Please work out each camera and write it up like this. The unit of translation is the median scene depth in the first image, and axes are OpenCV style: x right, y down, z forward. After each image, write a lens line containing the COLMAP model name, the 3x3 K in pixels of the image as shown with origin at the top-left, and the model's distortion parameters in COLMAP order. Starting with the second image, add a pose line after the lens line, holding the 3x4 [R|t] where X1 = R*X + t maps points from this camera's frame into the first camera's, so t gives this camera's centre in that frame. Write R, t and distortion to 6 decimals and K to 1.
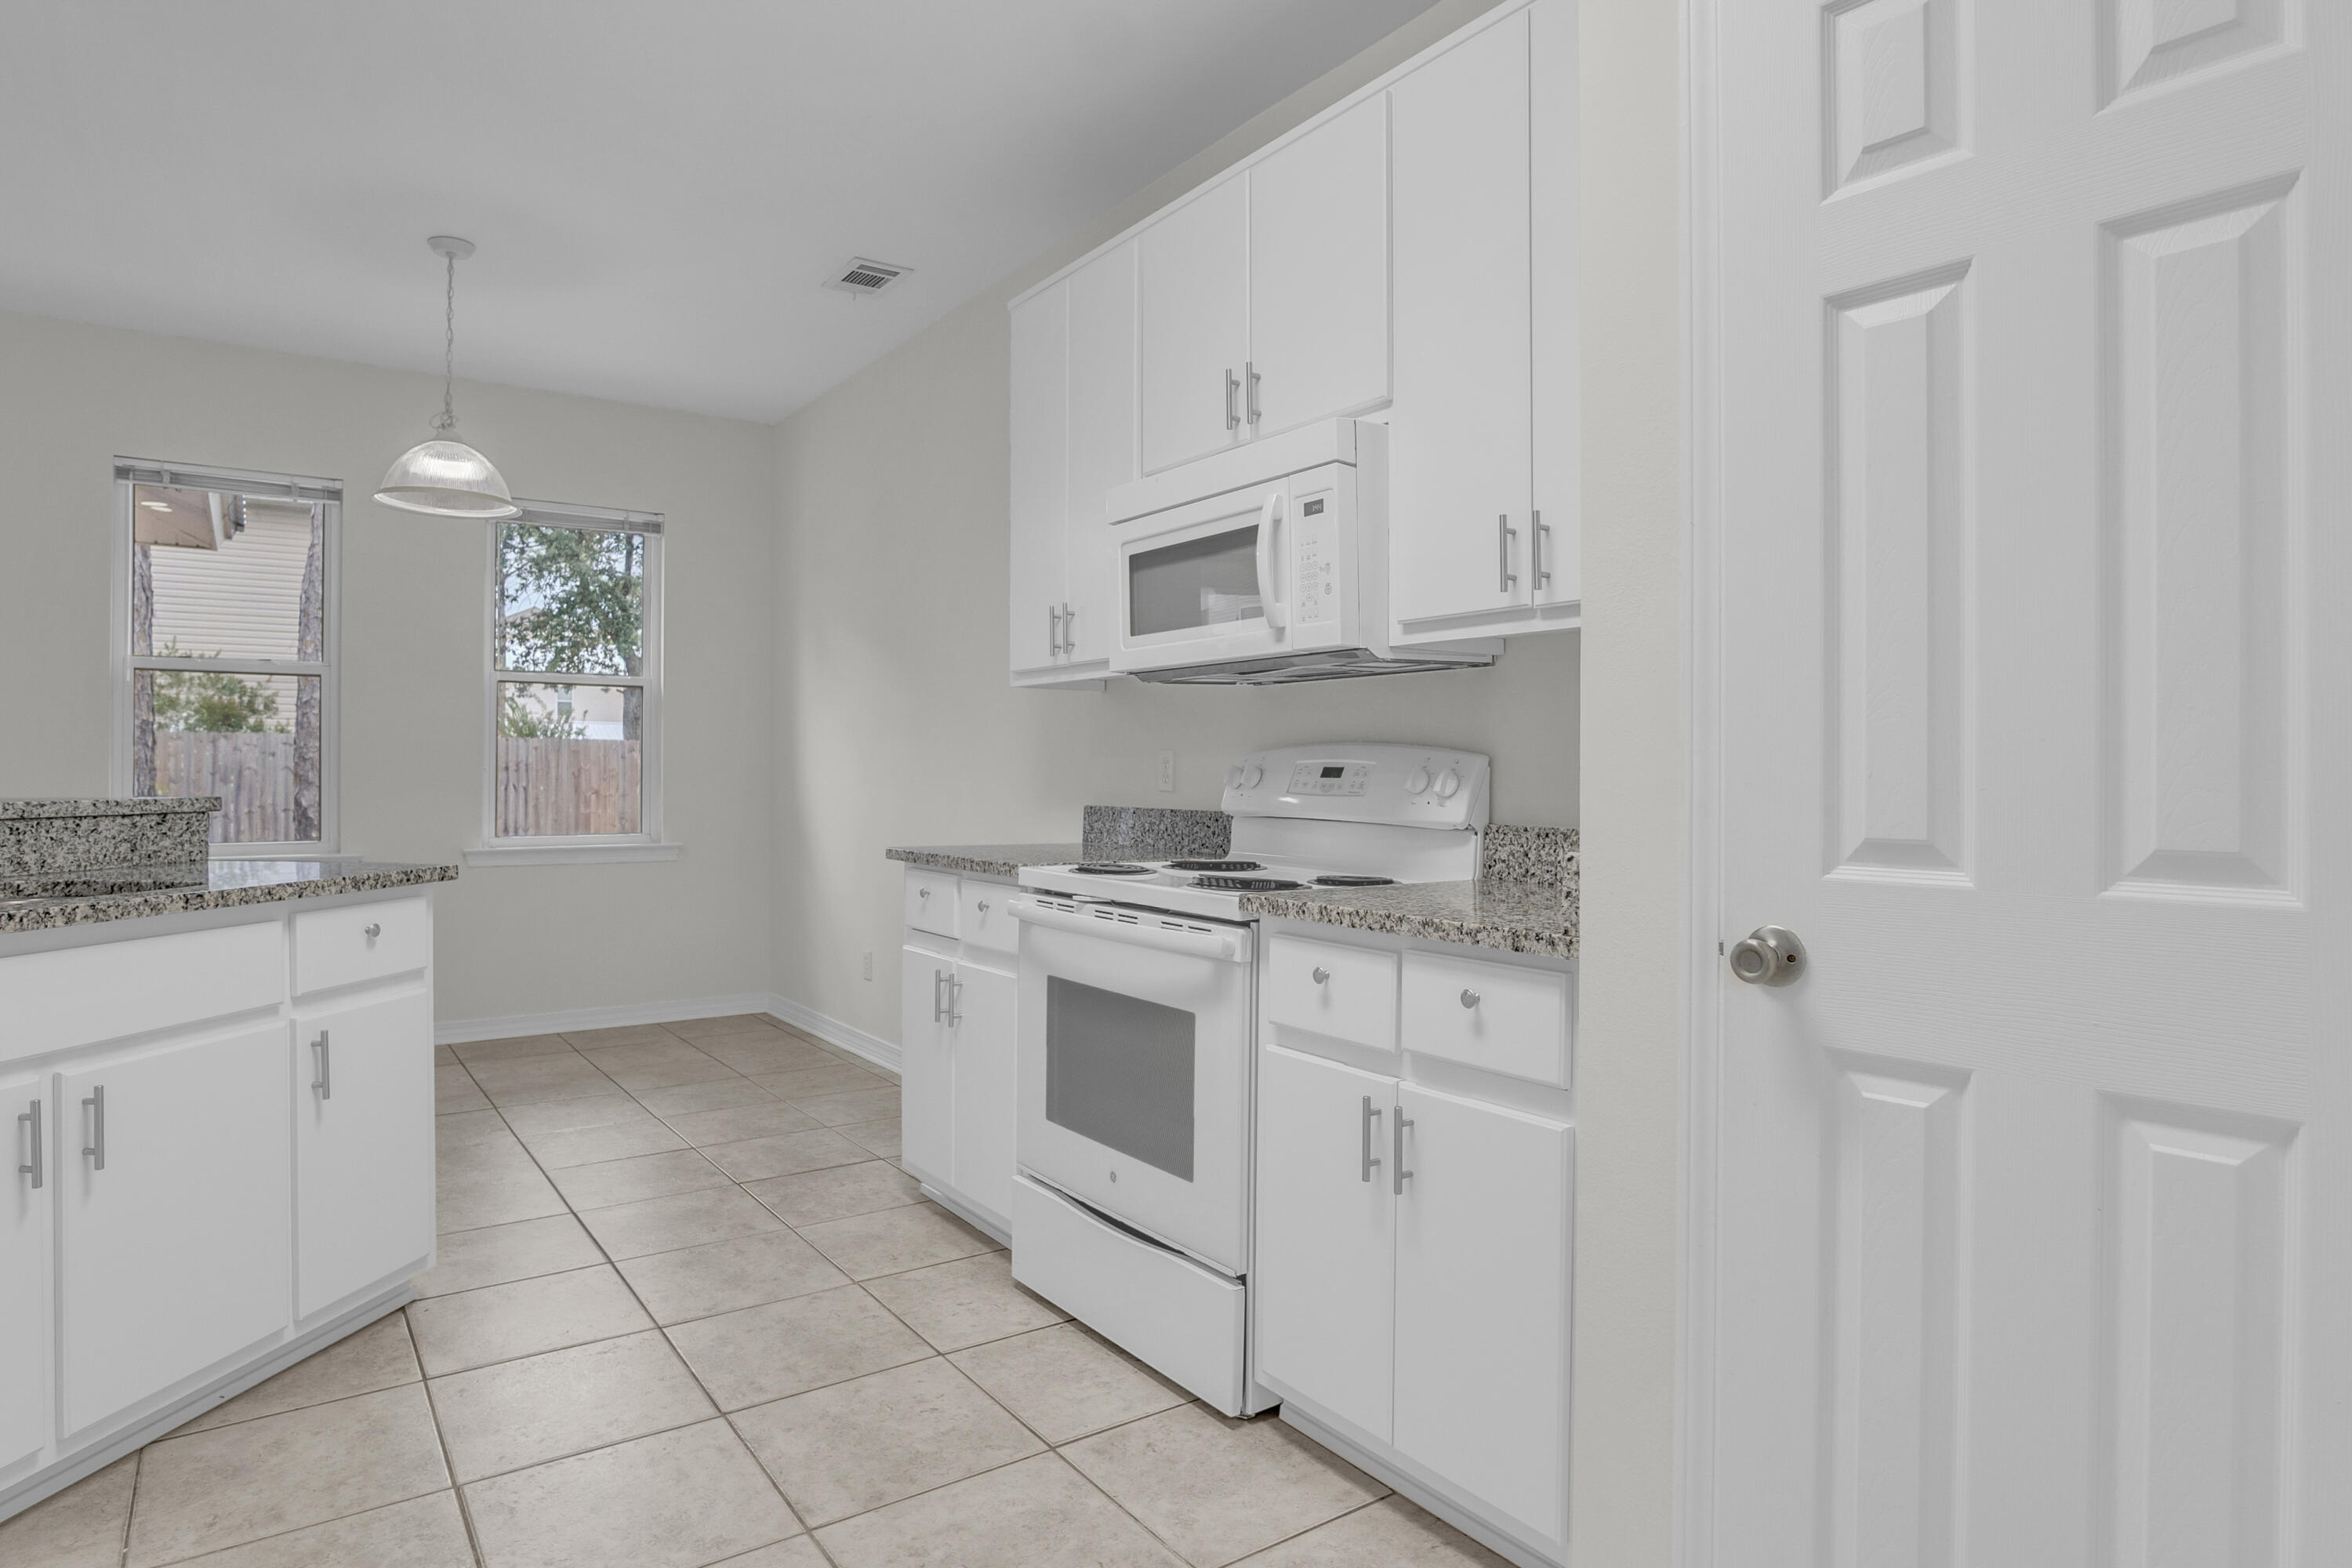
lens RADIAL K [[1270.0, 0, 1170.1], [0, 1270.0, 772.9], [0, 0, 1]] dist [-0.044245, 0.011757]
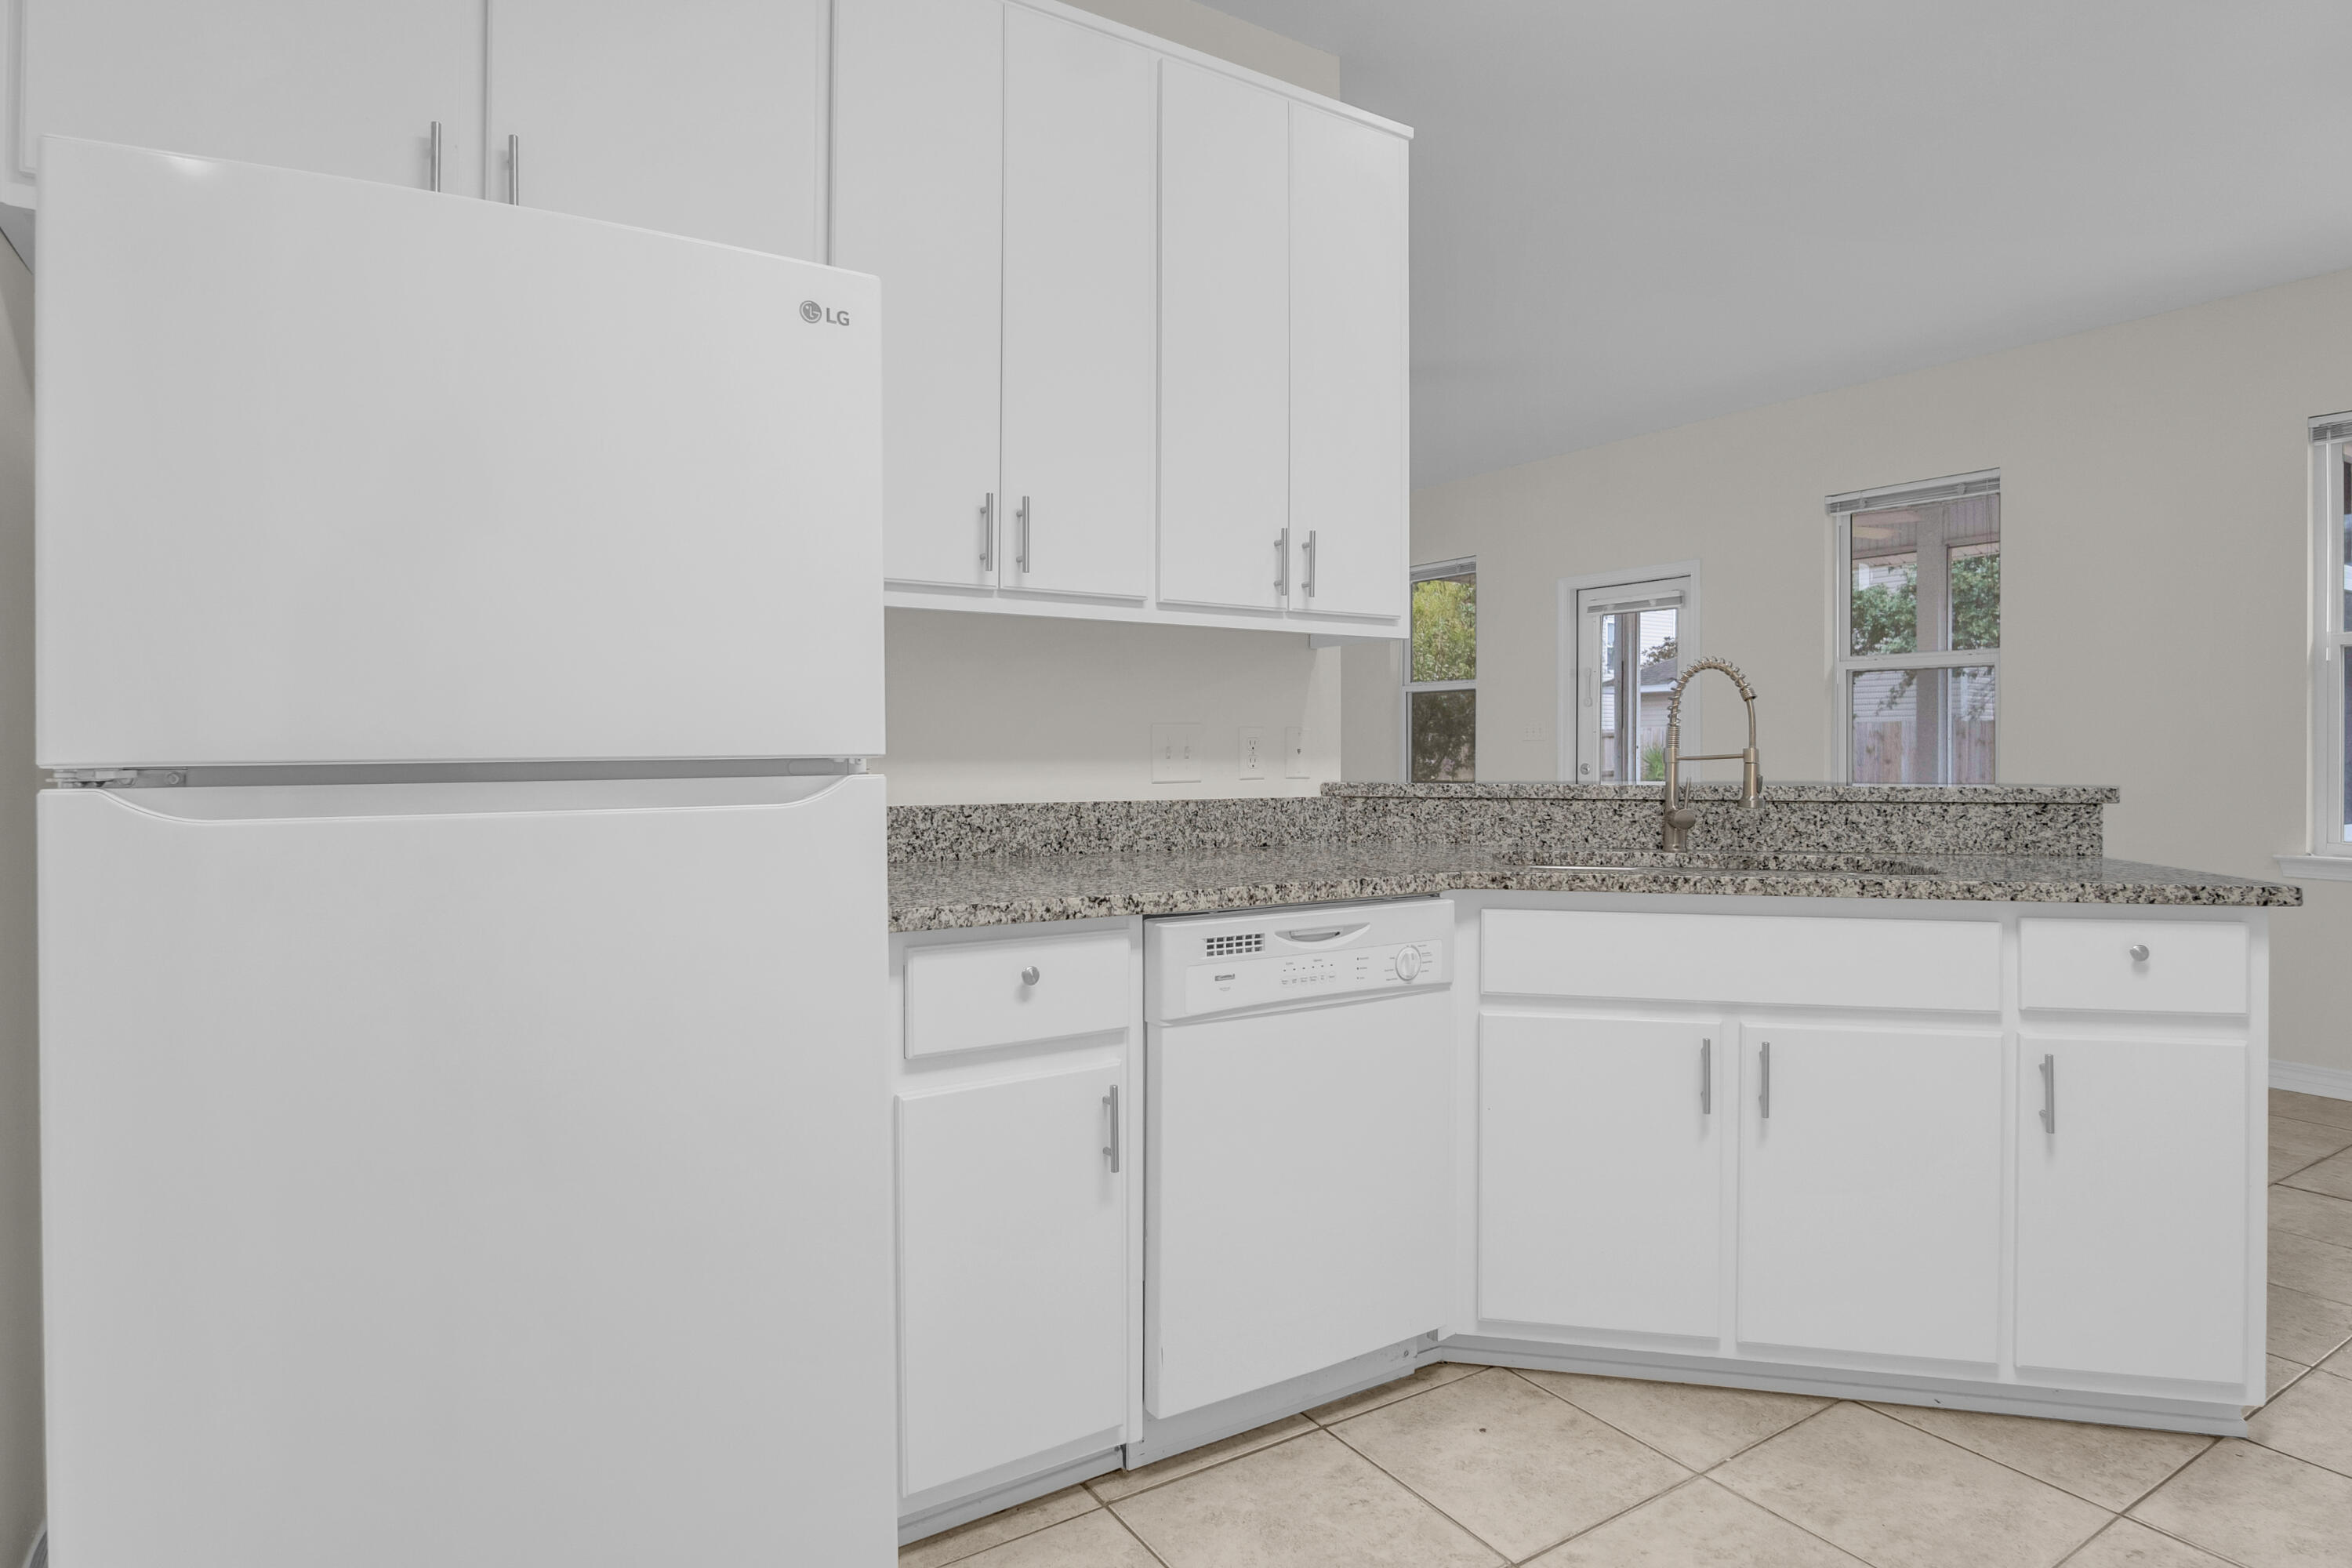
lens RADIAL K [[1270.0, 0, 1170.1], [0, 1270.0, 772.9], [0, 0, 1]] dist [-0.044245, 0.011757]
pose [[-0.057085, 0.014682, -0.998261, 0.217634], [-0.005395, 0.999873, 0.015014, -0.002144], [0.998355, 0.006243, -0.056998, 0.408816]]
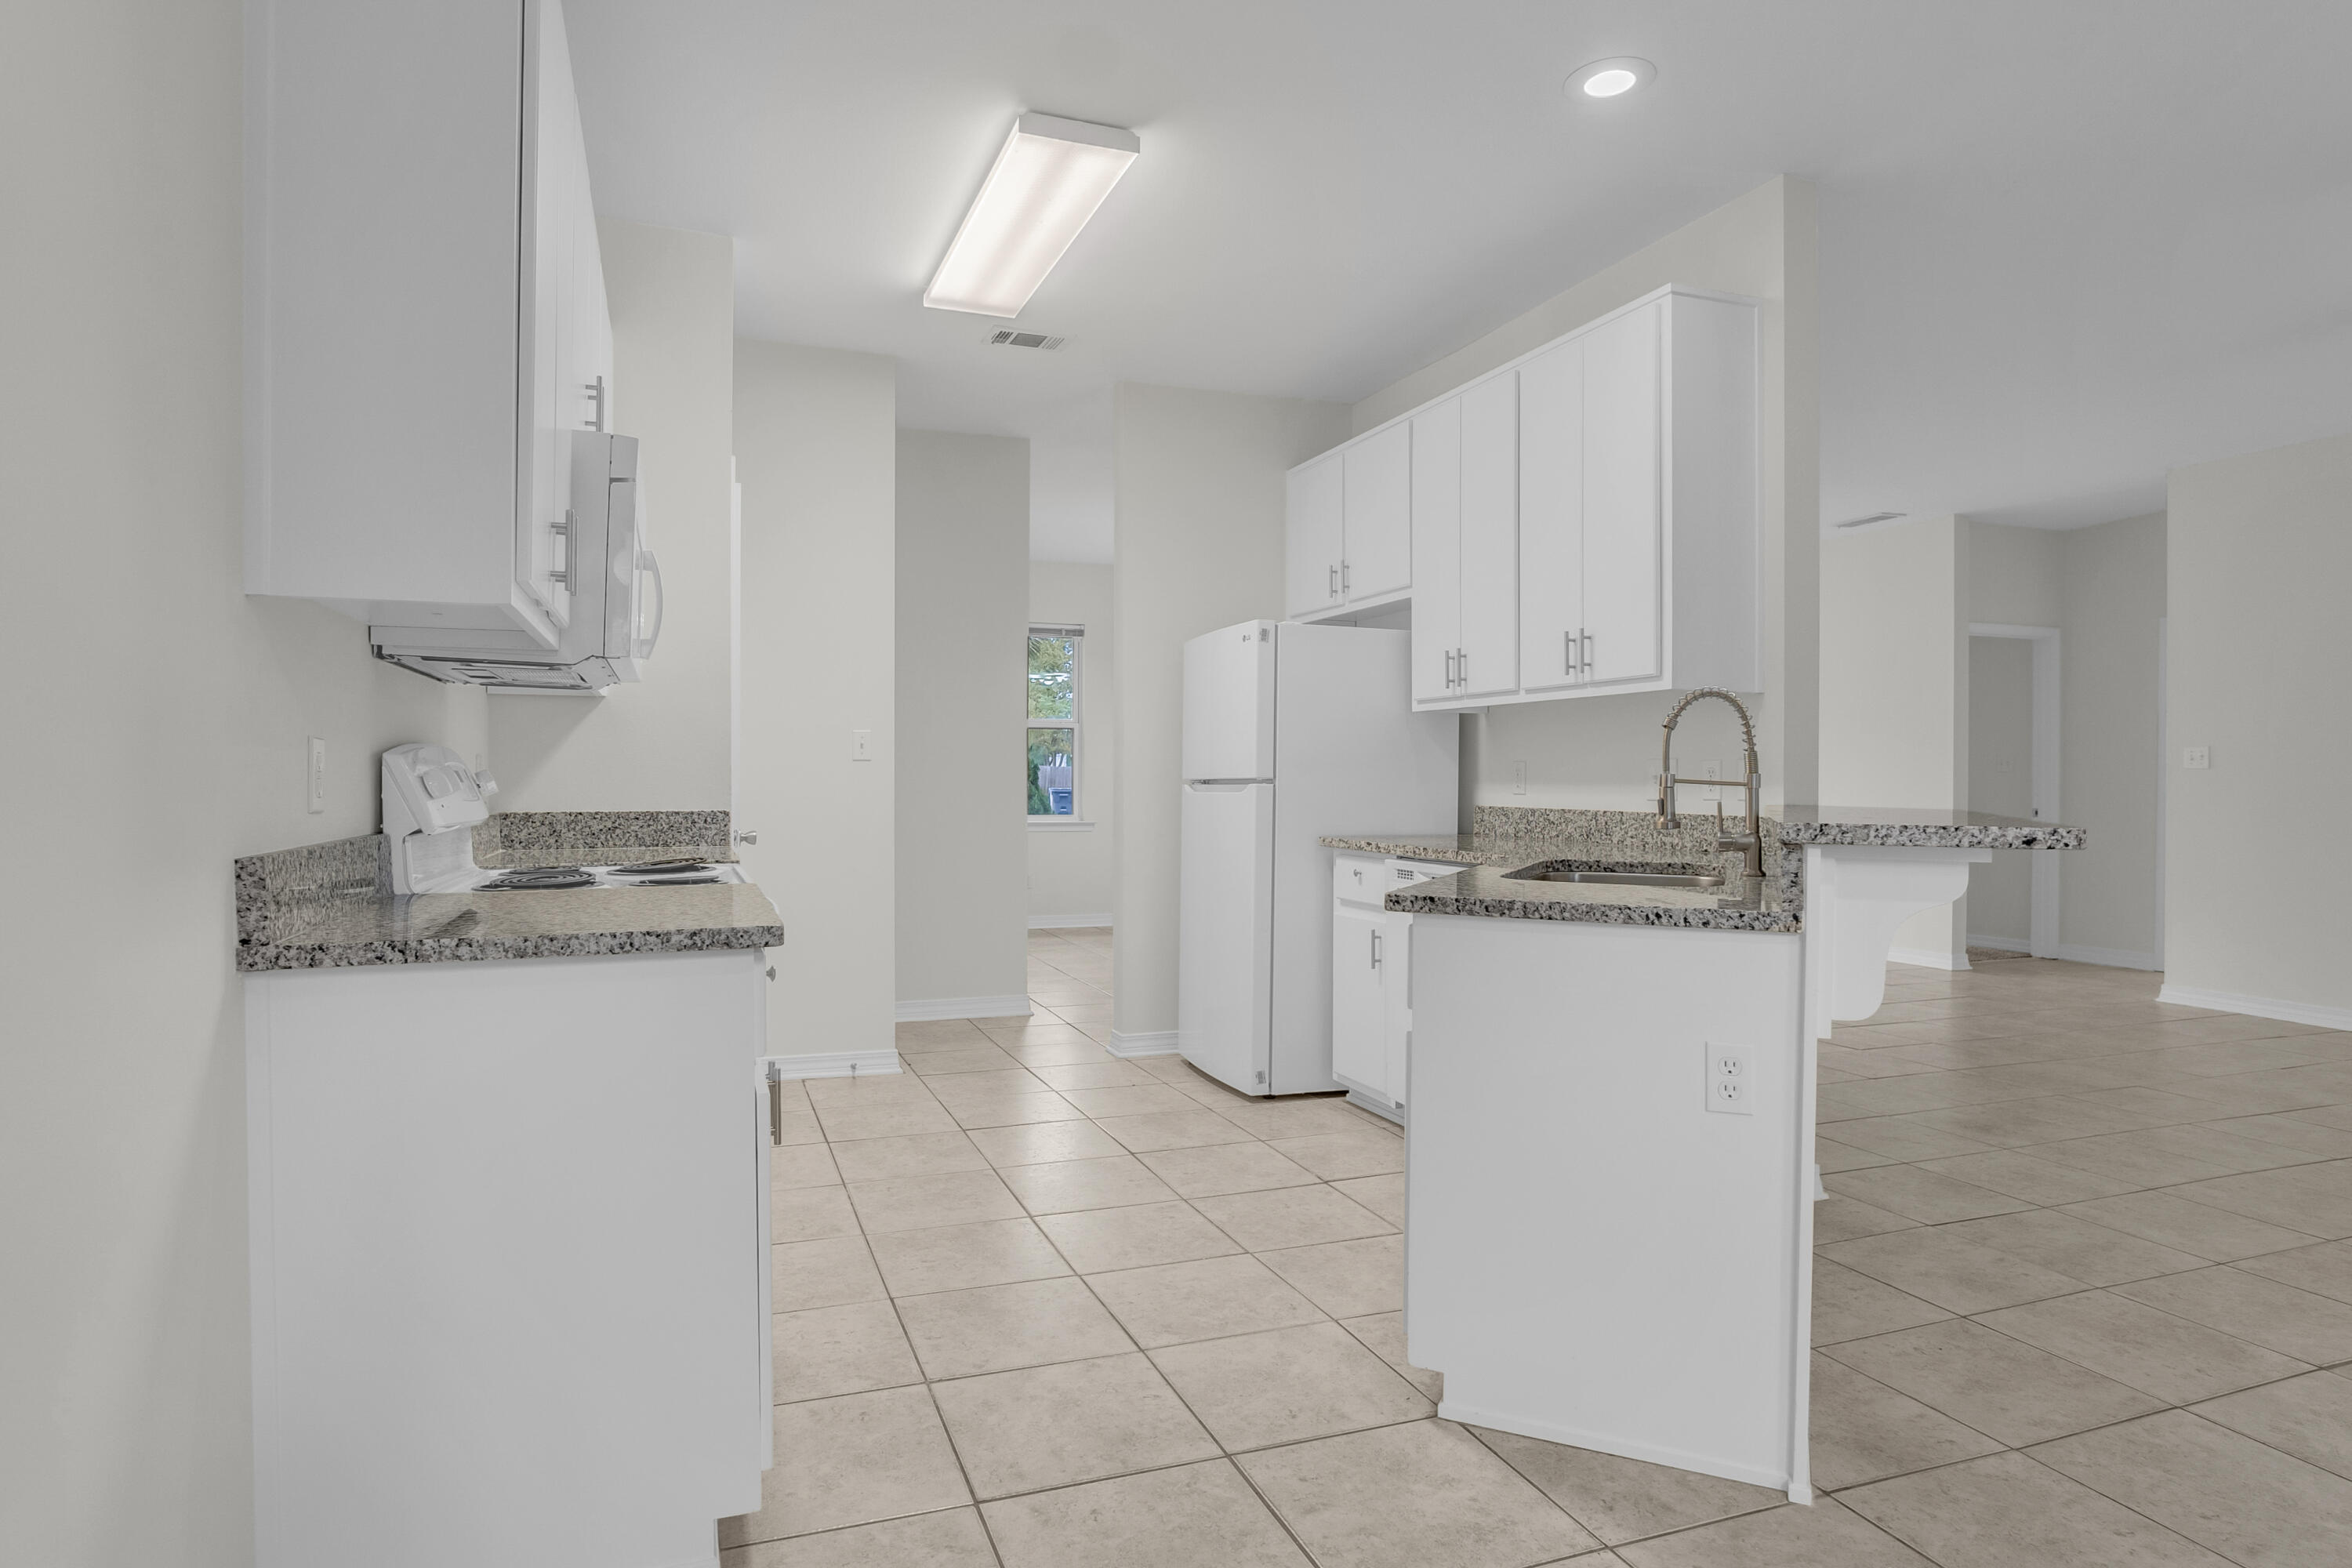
lens RADIAL K [[1270.0, 0, 1170.1], [0, 1270.0, 772.9], [0, 0, 1]] dist [-0.044245, 0.011757]
pose [[-0.970139, -0.005155, 0.242496, -0.714487], [-0.004623, 0.999985, 0.002765, -0.013856], [-0.242507, 0.001561, -0.970148, 2.090068]]
